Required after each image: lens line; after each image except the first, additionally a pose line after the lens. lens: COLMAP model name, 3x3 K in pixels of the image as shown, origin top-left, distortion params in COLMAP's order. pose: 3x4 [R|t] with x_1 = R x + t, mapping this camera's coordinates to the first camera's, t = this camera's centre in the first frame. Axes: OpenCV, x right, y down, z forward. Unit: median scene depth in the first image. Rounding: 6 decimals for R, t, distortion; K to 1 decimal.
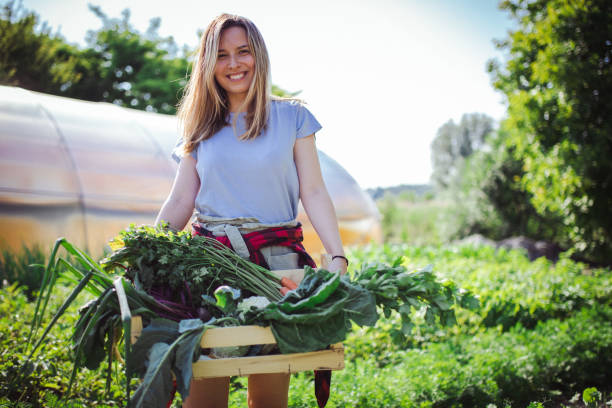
lens RADIAL K [[615.8, 0, 306.0], [0, 615.8, 204.0], [0, 0, 1]] dist [-0.010330, -0.006973]
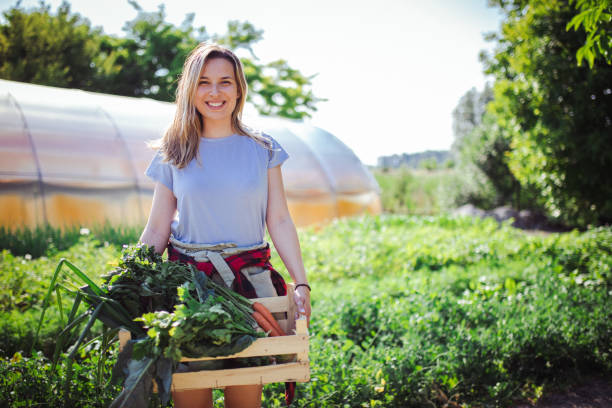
lens RADIAL K [[613.8, 0, 306.0], [0, 613.8, 204.0], [0, 0, 1]] dist [-0.000691, 0.052141]
pose [[0.998891, -0.009575, -0.046107, 0.030907], [0.012049, 0.998485, 0.053689, -0.018221], [0.045523, -0.054185, 0.997493, -0.174110]]
